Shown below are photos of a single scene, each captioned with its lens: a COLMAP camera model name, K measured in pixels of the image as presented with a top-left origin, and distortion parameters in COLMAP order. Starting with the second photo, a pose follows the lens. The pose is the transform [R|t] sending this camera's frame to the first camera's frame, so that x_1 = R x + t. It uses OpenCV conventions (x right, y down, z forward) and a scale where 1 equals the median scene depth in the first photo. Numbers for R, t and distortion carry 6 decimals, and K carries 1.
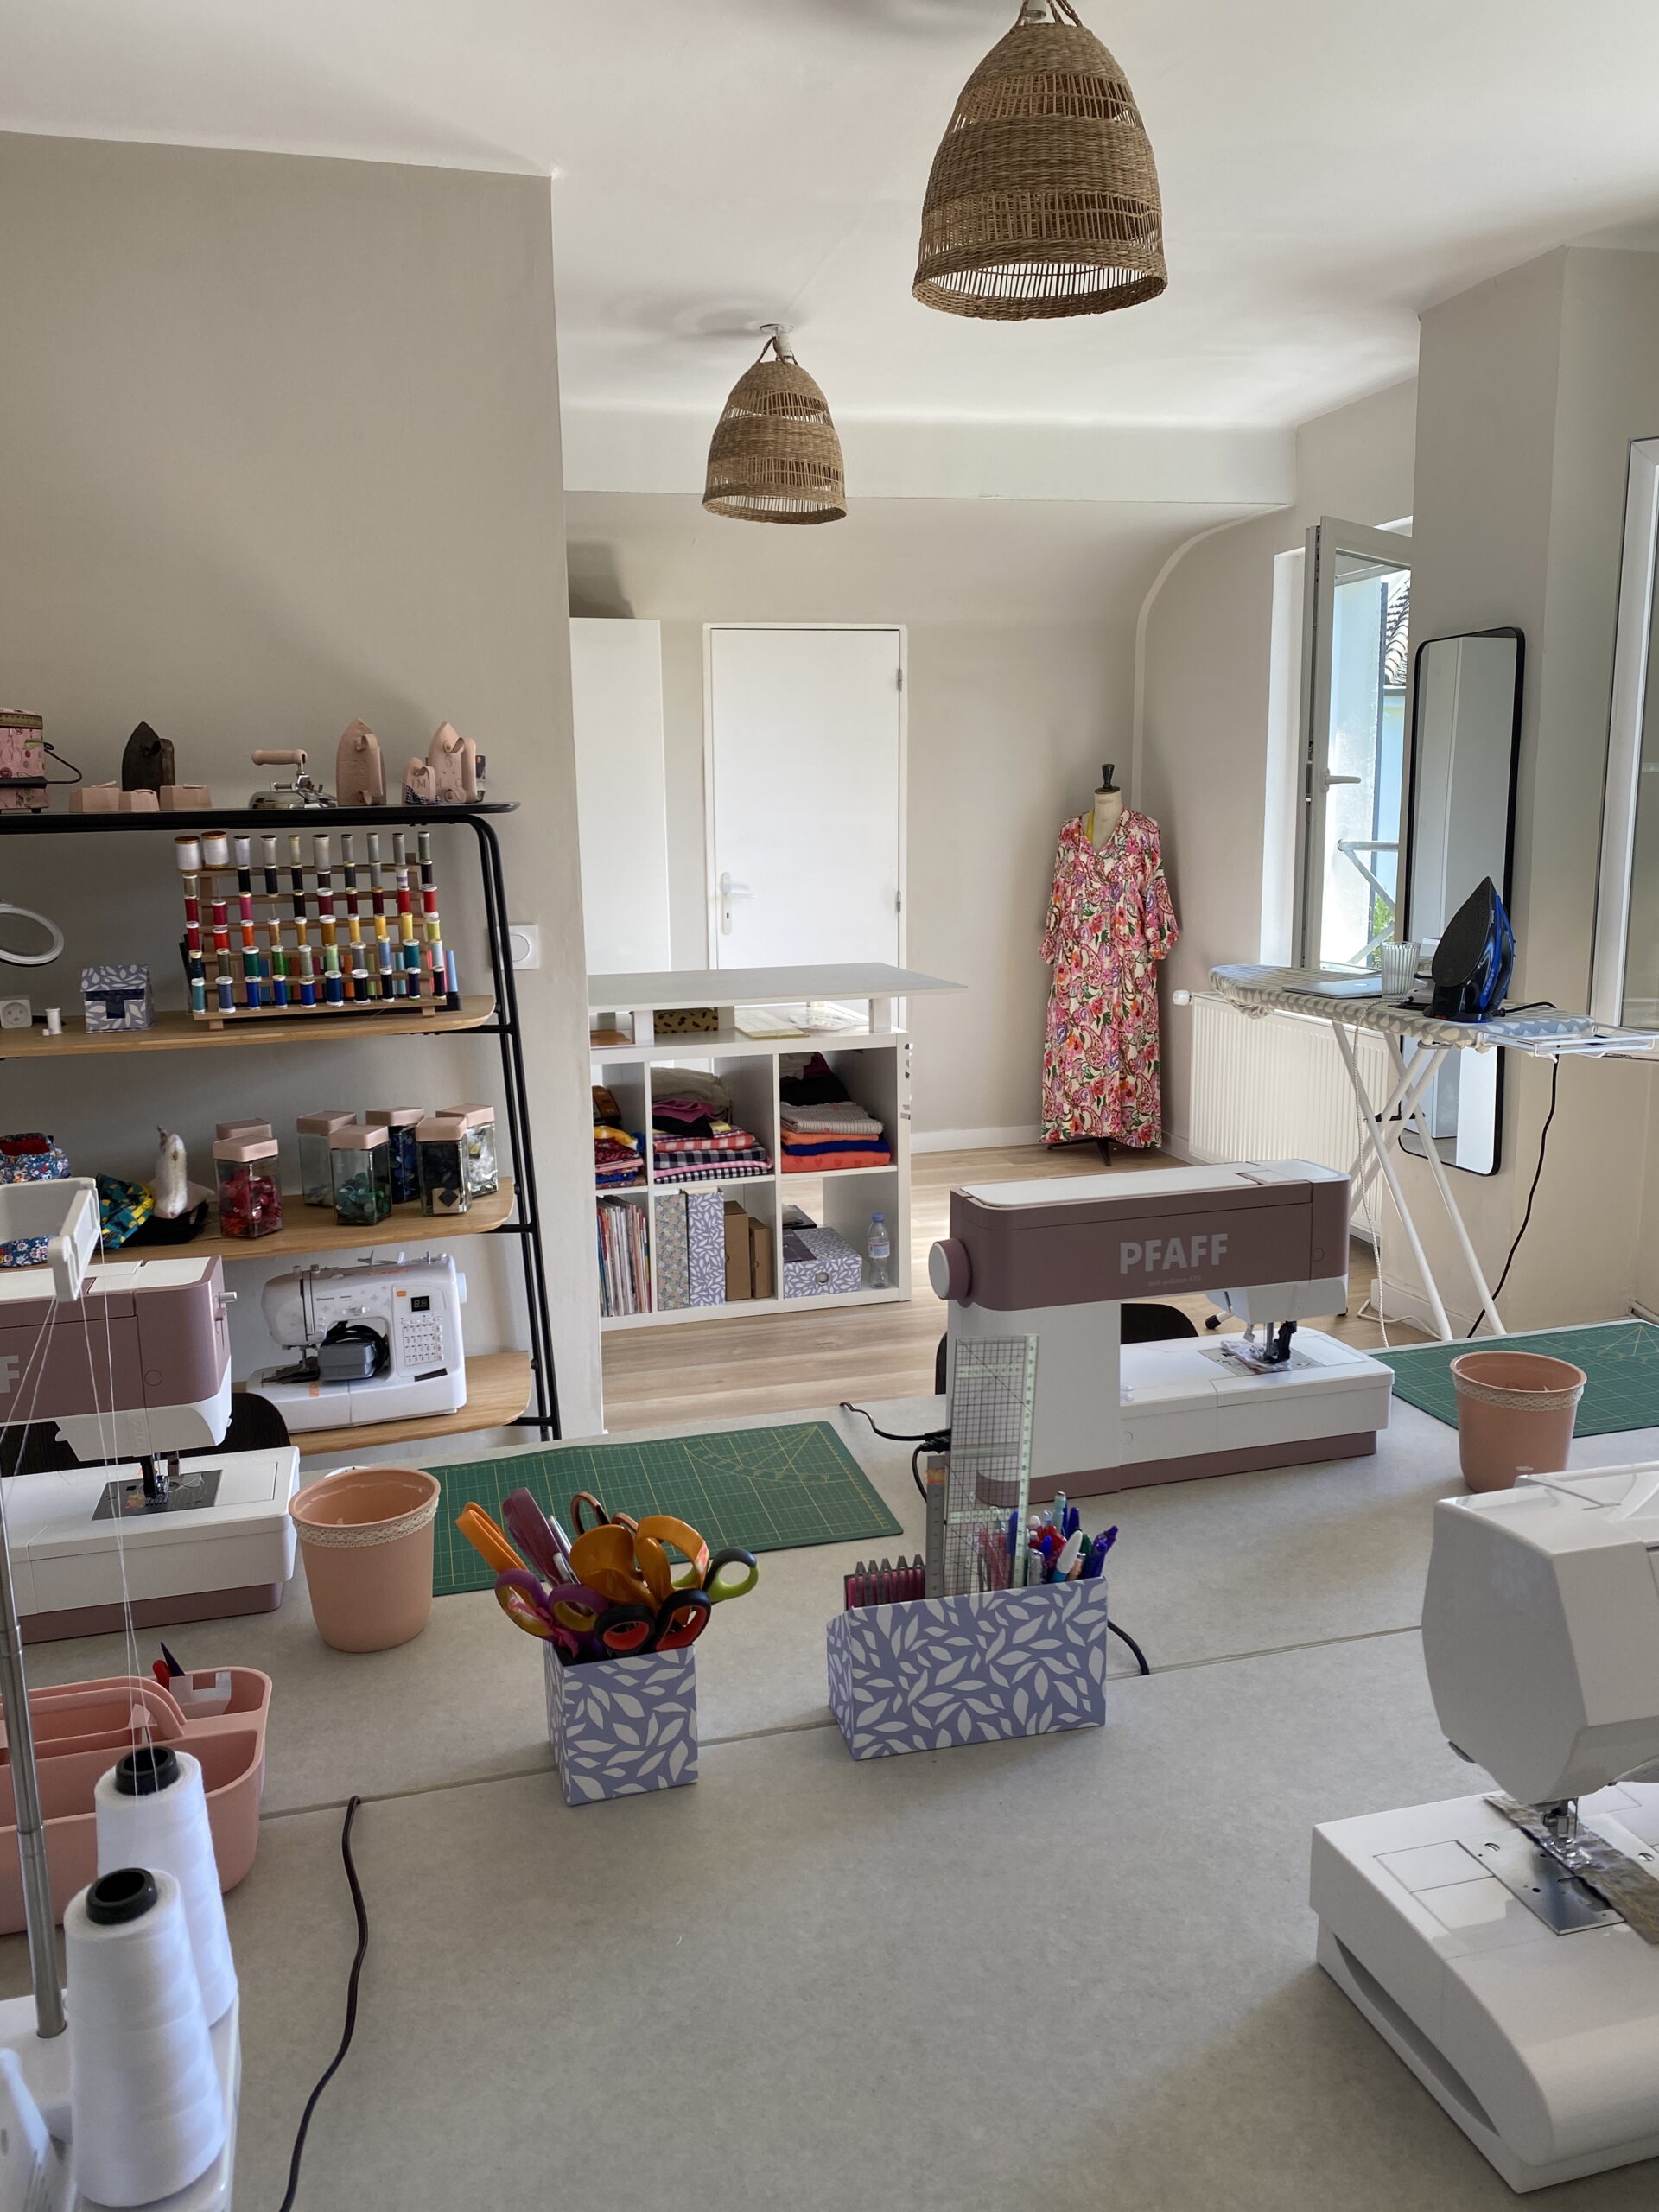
lens RADIAL K [[1681.8, 0, 820.1], [0, 1681.8, 1108.1], [0, 0, 1]] dist [0.057177, -0.004351]
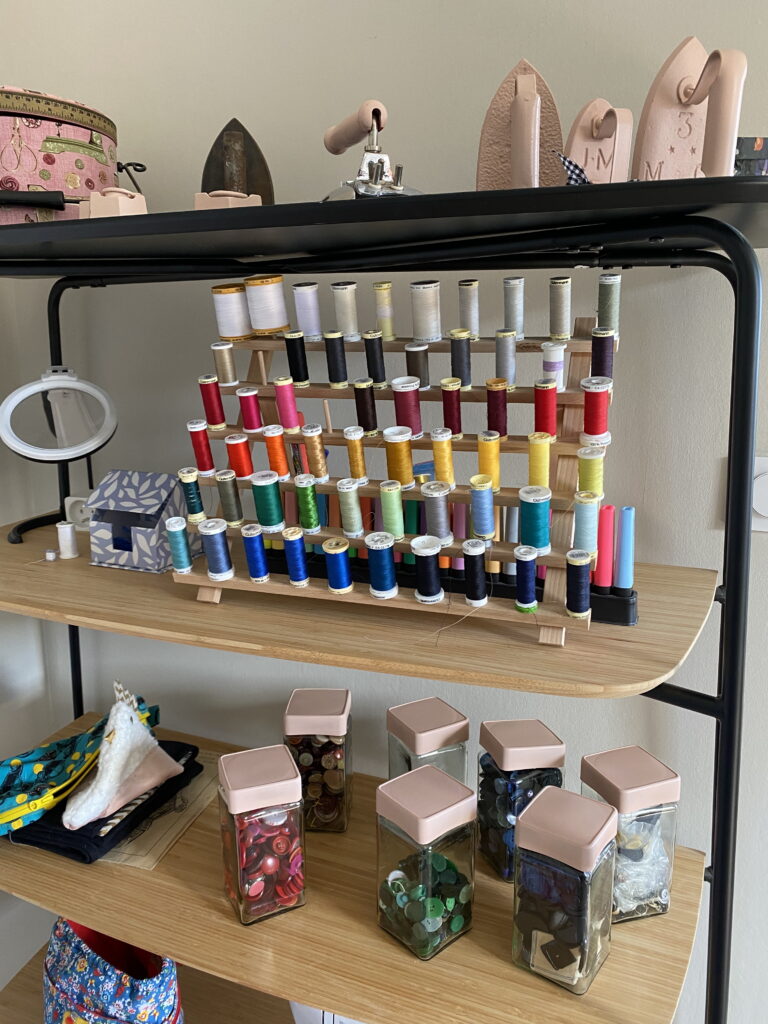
lens RADIAL K [[778.6, 0, 382.0], [0, 778.6, 508.0], [0, 0, 1]] dist [0.057177, -0.004351]
pose [[0.788602, 0.153474, -0.595443, -0.139753], [-0.128760, 0.988099, 0.084151, -0.107758], [0.601271, 0.010308, 0.798978, 0.787968]]
